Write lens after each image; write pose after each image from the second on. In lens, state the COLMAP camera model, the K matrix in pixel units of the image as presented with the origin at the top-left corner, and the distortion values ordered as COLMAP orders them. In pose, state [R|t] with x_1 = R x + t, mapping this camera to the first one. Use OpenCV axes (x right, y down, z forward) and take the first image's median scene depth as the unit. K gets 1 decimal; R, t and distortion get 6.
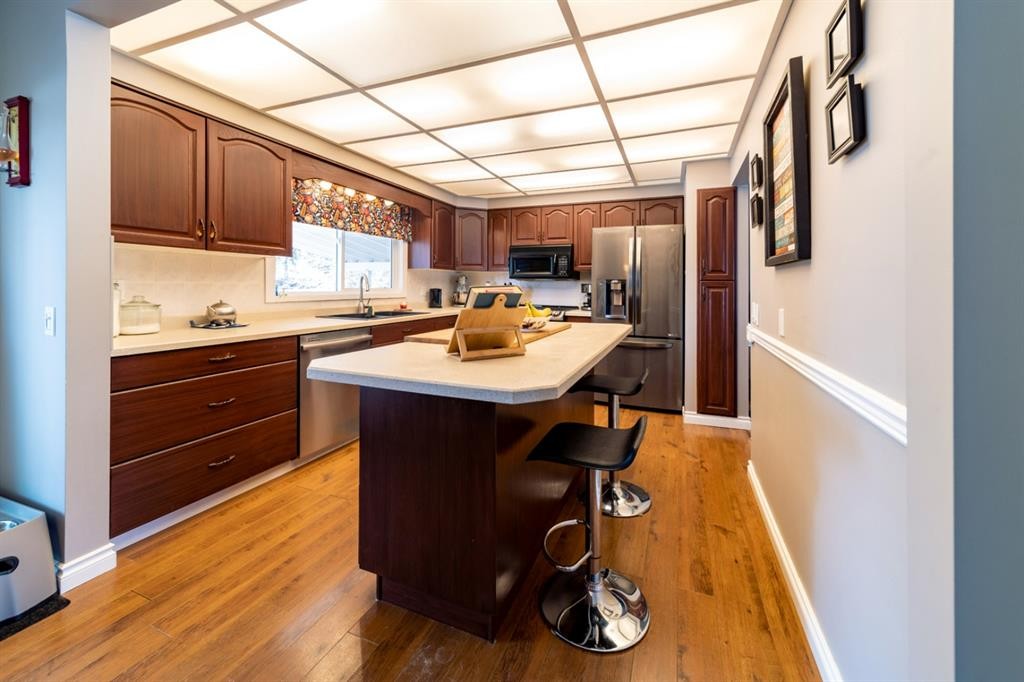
lens RADIAL K [[390.9, 0, 533.1], [0, 390.9, 288.6], [0, 0, 1]] dist [0.006904, 0.000399]
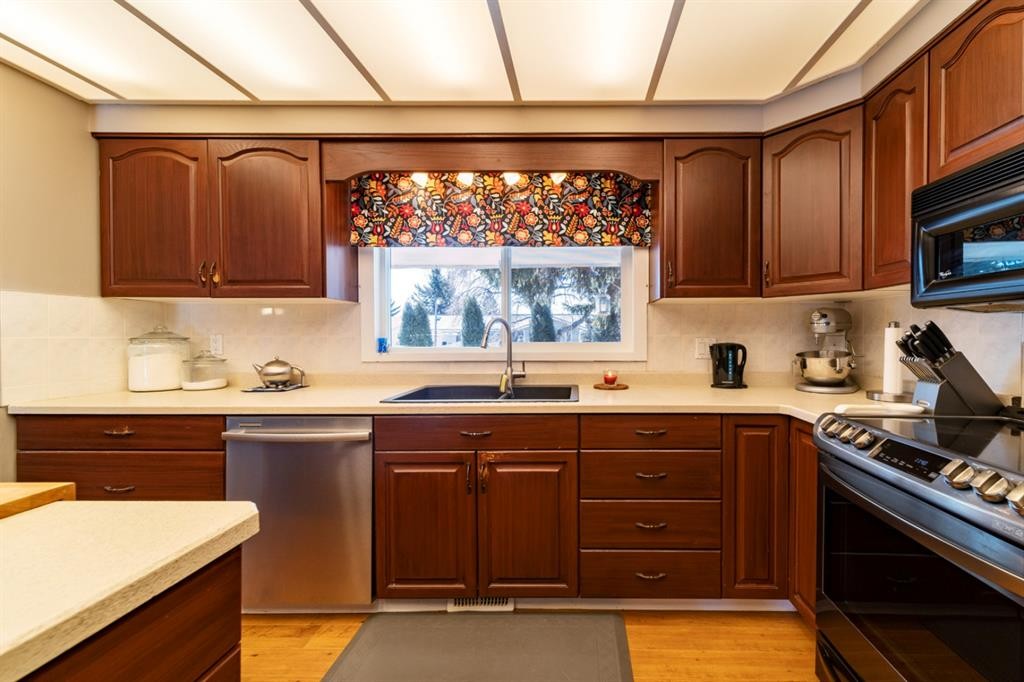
lens RADIAL K [[421.6, 0, 592.9], [0, 421.6, 339.0], [0, 0, 1]] dist [-0.000480, 0.000605]
pose [[0.342591, -0.008563, -0.939446, 0.168765], [0.000625, 0.999960, -0.008887, -0.000489], [0.939485, 0.002458, 0.342583, 0.840752]]
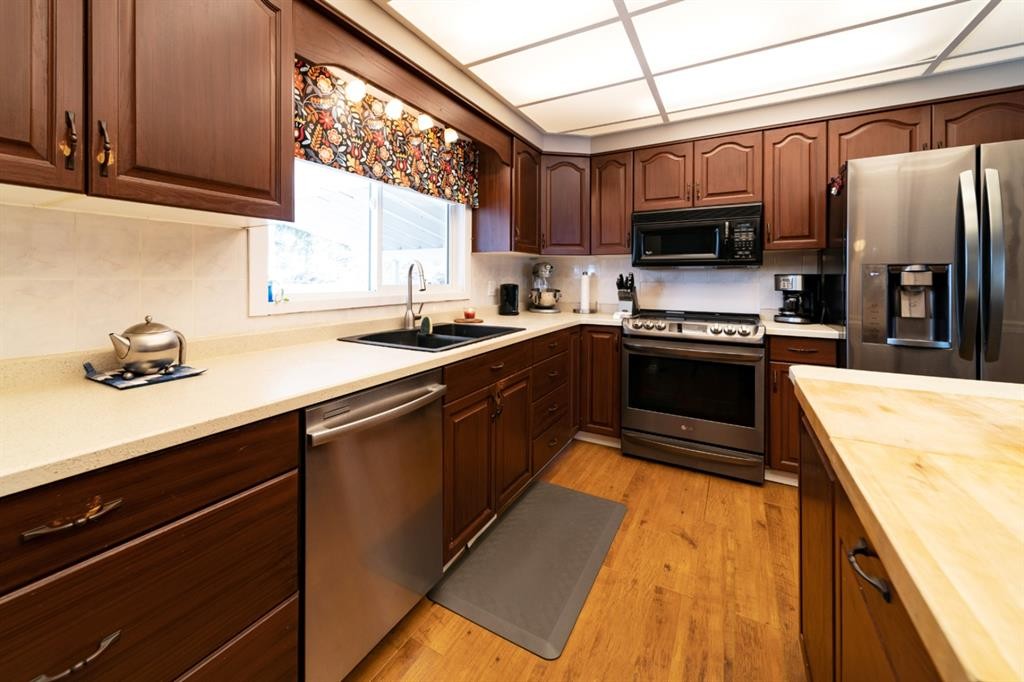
lens RADIAL K [[419.2, 0, 454.2], [0, 419.2, 276.2], [0, 0, 1]] dist [0.002812, 0.000568]
pose [[0.973822, -0.008719, -0.227143, -0.221063], [0.005988, 0.999901, -0.012708, -0.005410], [0.227232, 0.011015, 0.973778, 0.391192]]
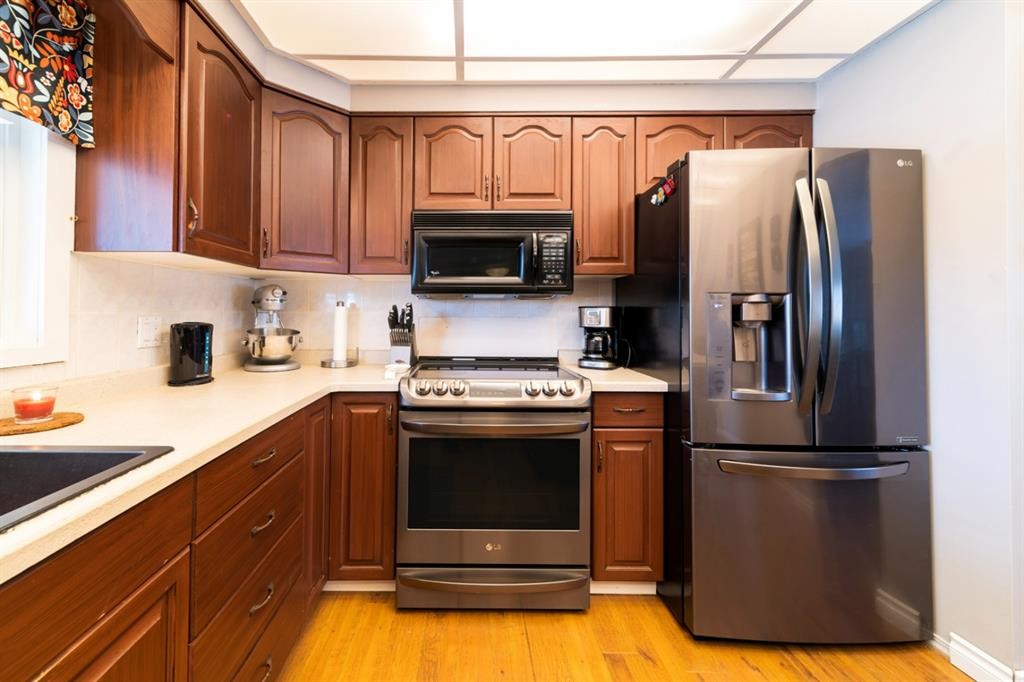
lens RADIAL K [[419.2, 0, 448.0], [0, 419.2, 299.5], [0, 0, 1]] dist [0.002812, 0.000568]
pose [[0.951805, 0.001329, 0.306701, -0.188513], [0.008264, 0.999516, -0.029977, -0.008465], [-0.306592, 0.031067, 0.951334, 0.734736]]
